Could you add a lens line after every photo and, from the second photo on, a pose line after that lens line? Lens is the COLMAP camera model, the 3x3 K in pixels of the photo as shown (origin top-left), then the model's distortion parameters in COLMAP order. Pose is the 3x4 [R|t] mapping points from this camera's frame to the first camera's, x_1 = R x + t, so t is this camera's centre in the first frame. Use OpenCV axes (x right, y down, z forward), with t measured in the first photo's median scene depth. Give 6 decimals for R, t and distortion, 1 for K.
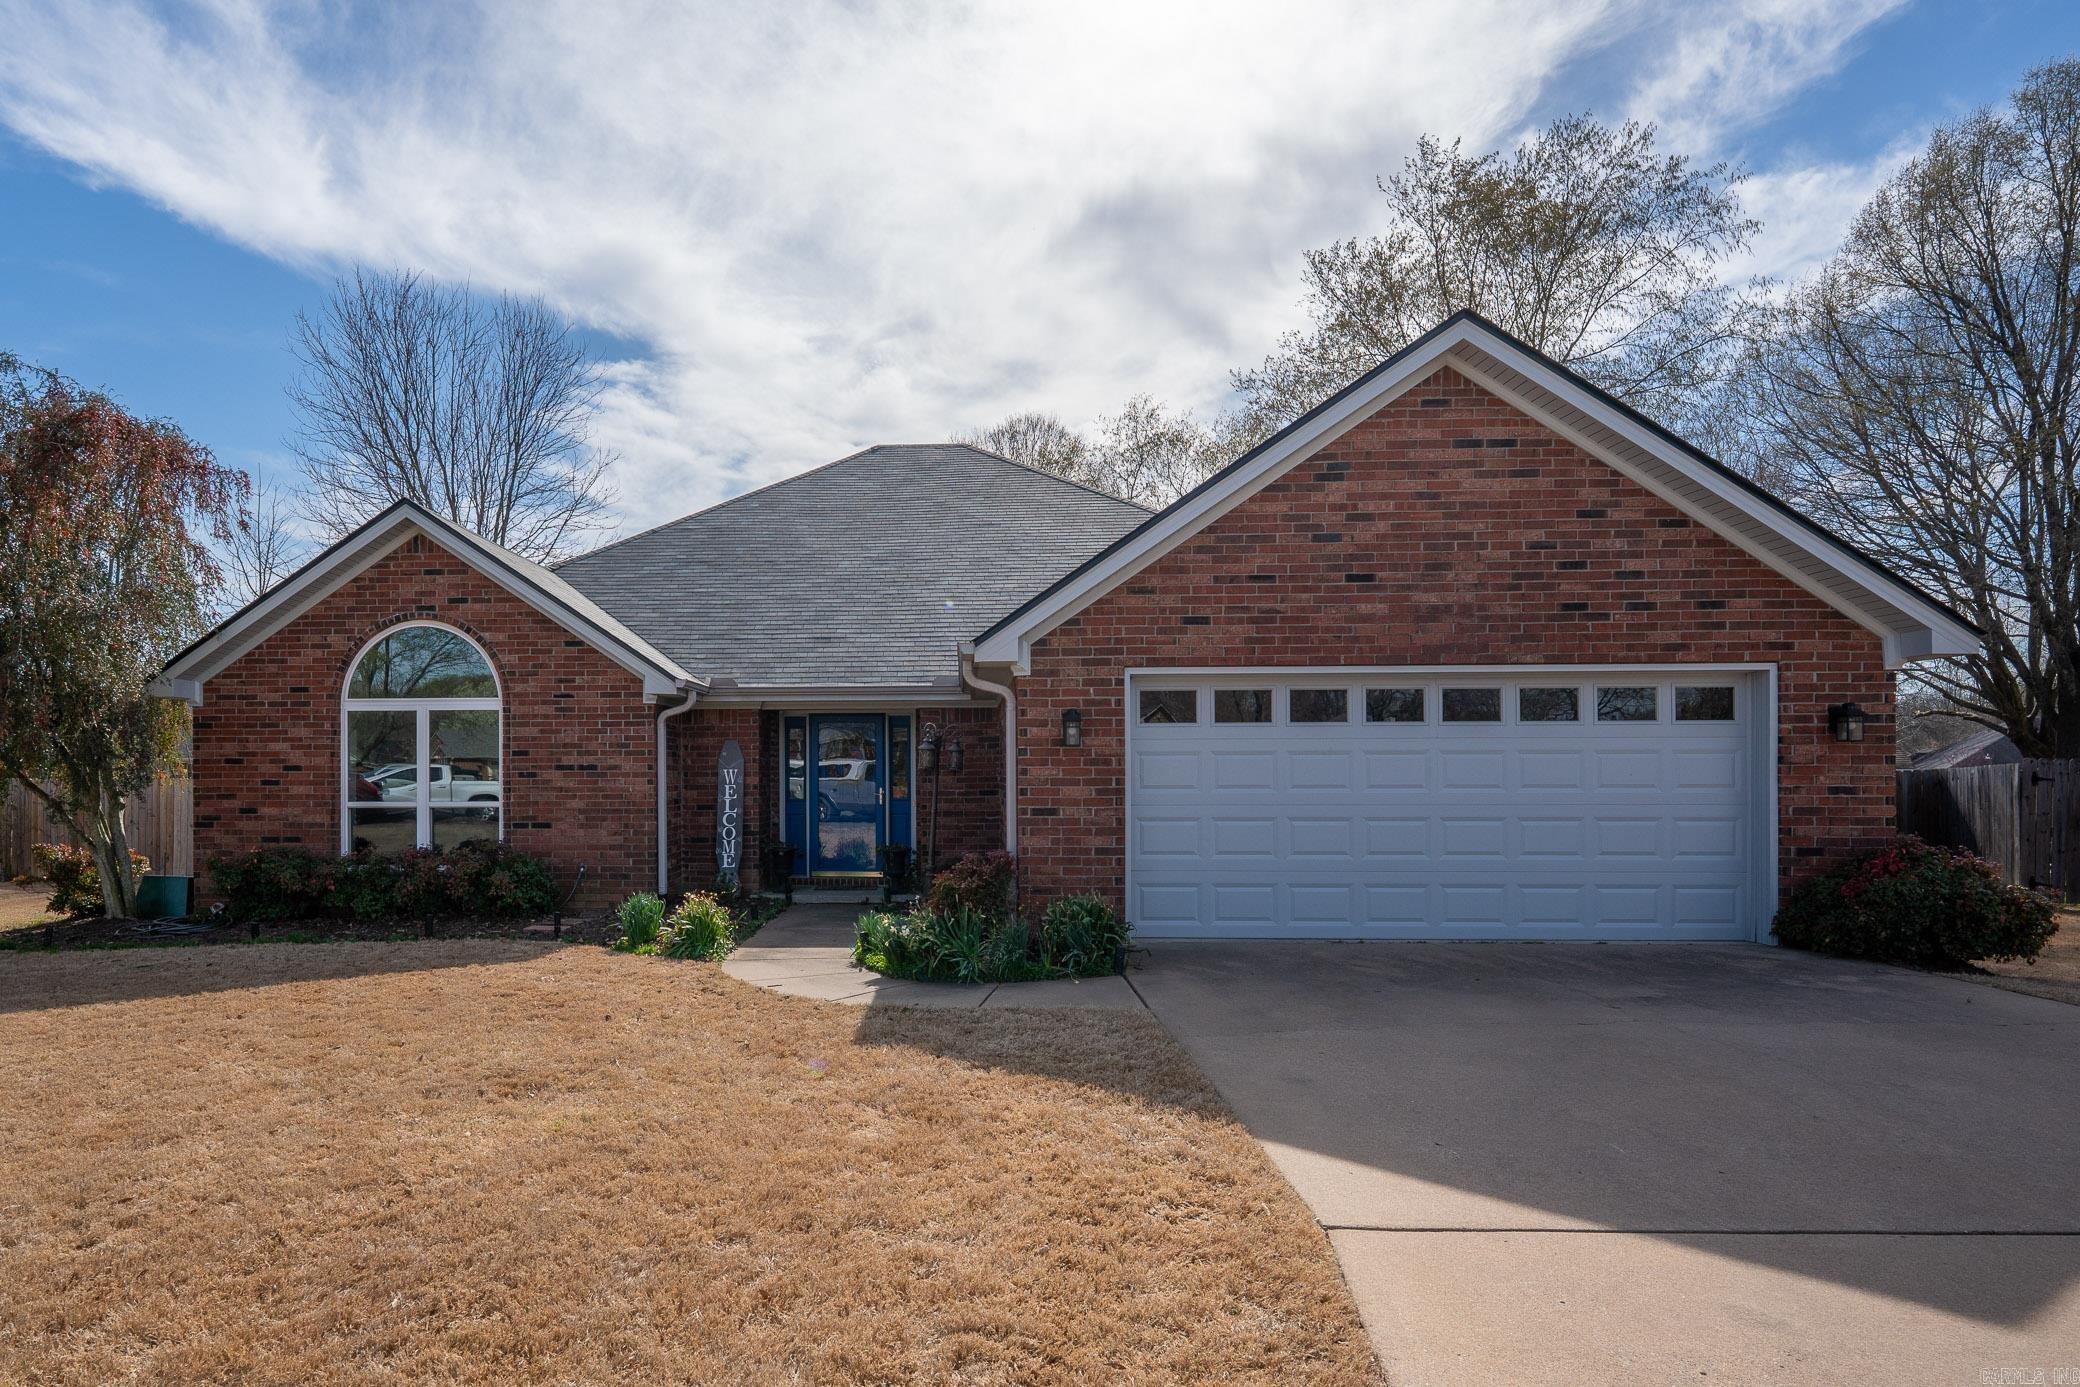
lens RADIAL K [[863.1, 0, 1036.8], [0, 863.1, 728.1], [0, 0, 1]] dist [0.000629, -0.000148]
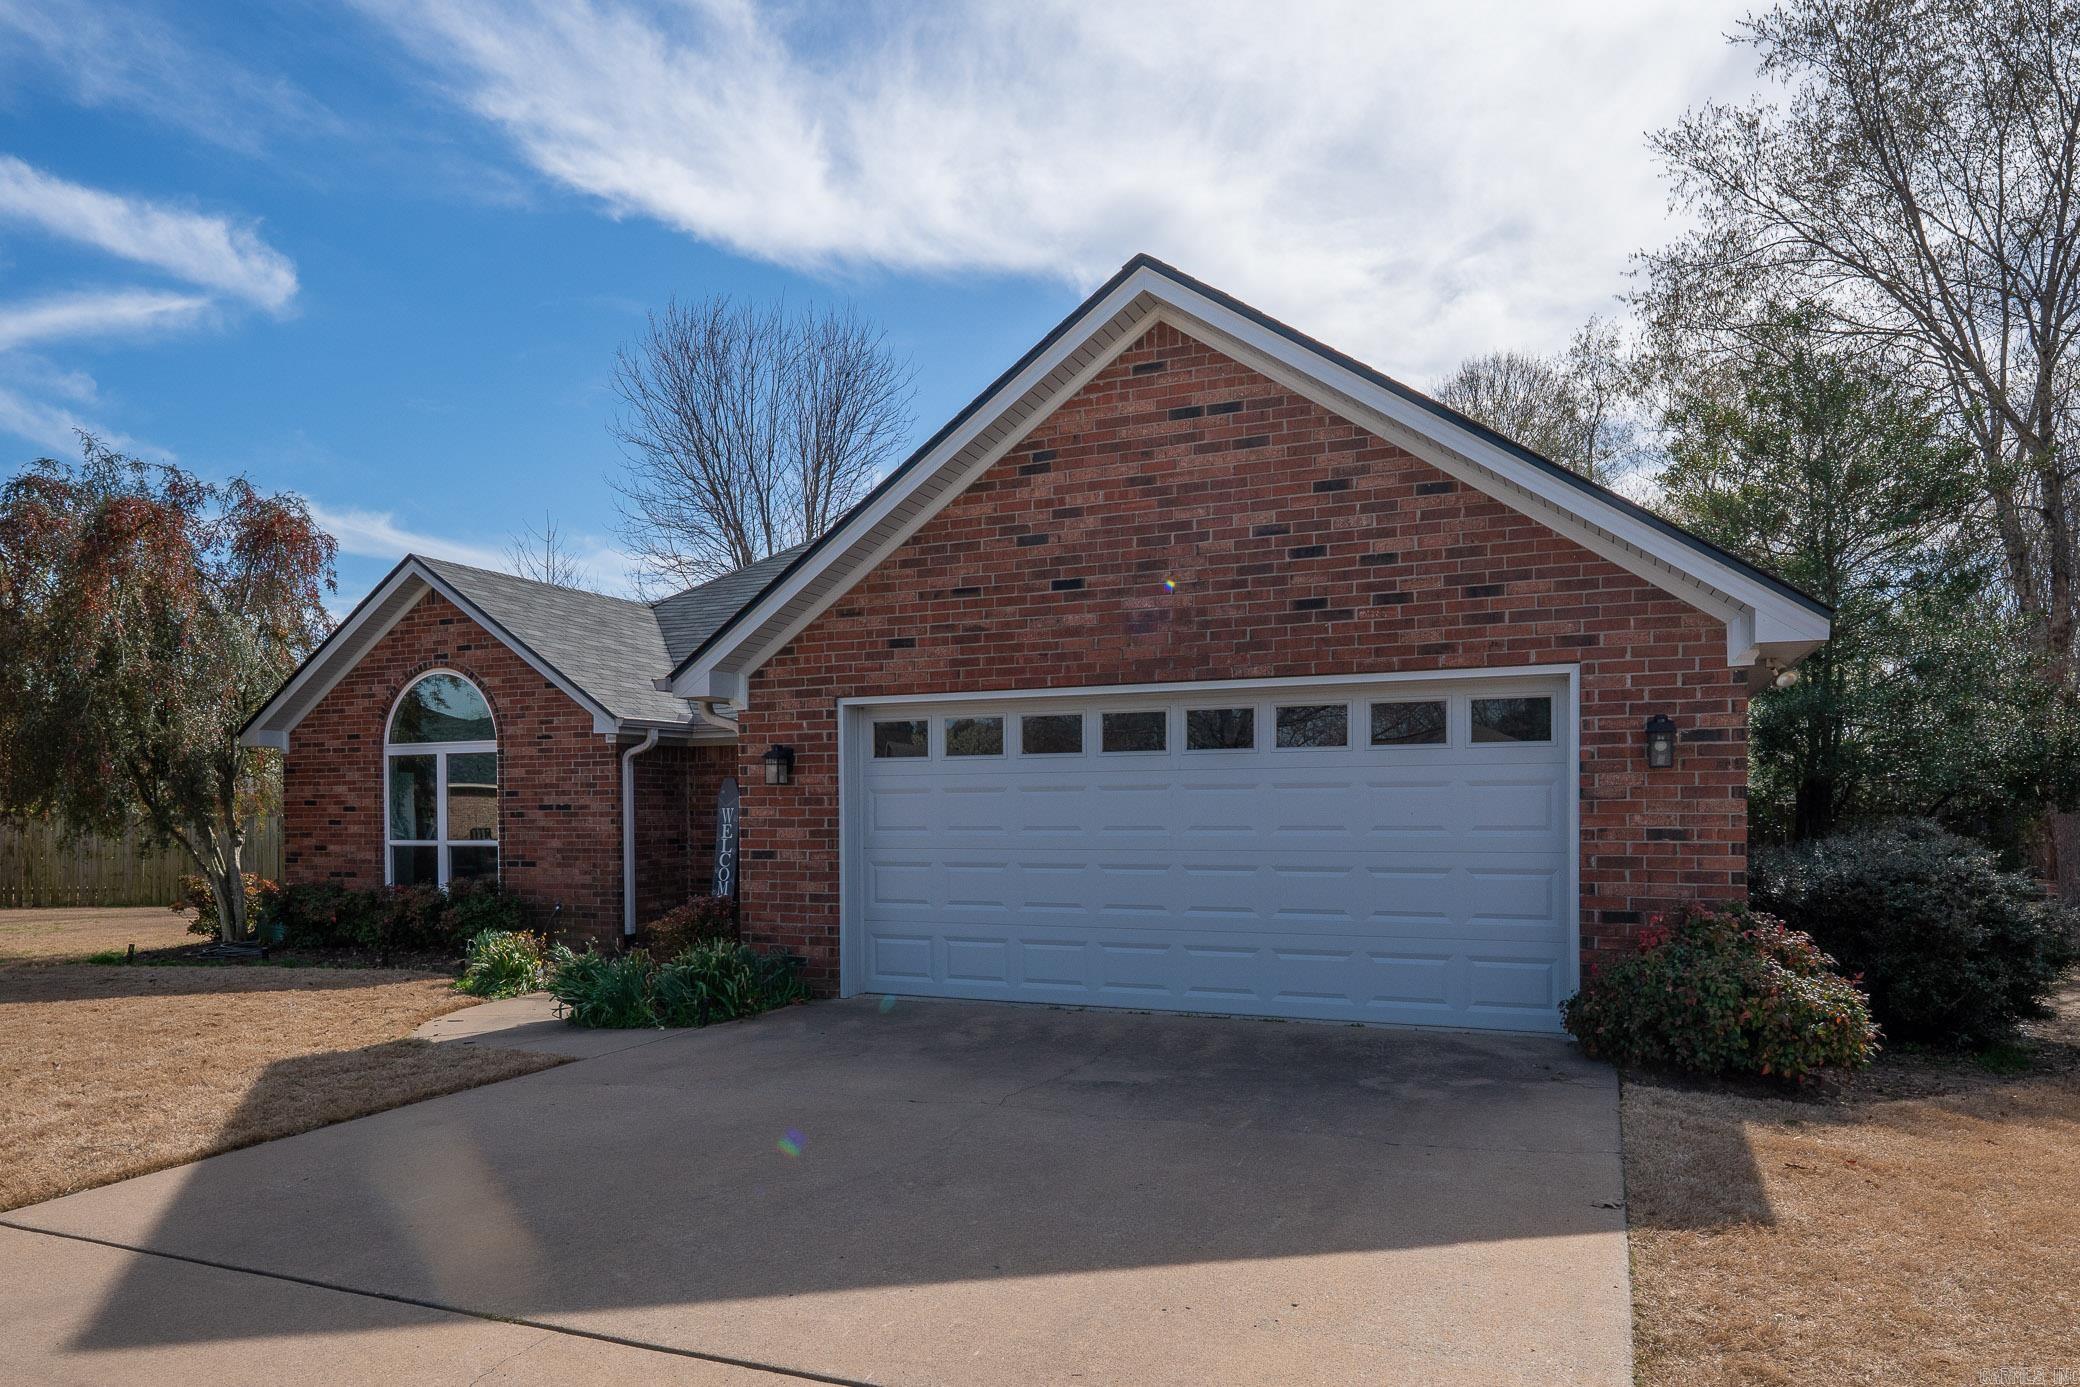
lens RADIAL K [[1012.7, 0, 1039.9], [0, 1012.7, 766.9], [0, 0, 1]] dist [0.002666, -0.000044]
pose [[0.960627, -0.015851, -0.277388, 0.621429], [0.019002, 0.999782, 0.008674, -0.002481], [0.277190, -0.013604, 0.960719, 0.026212]]
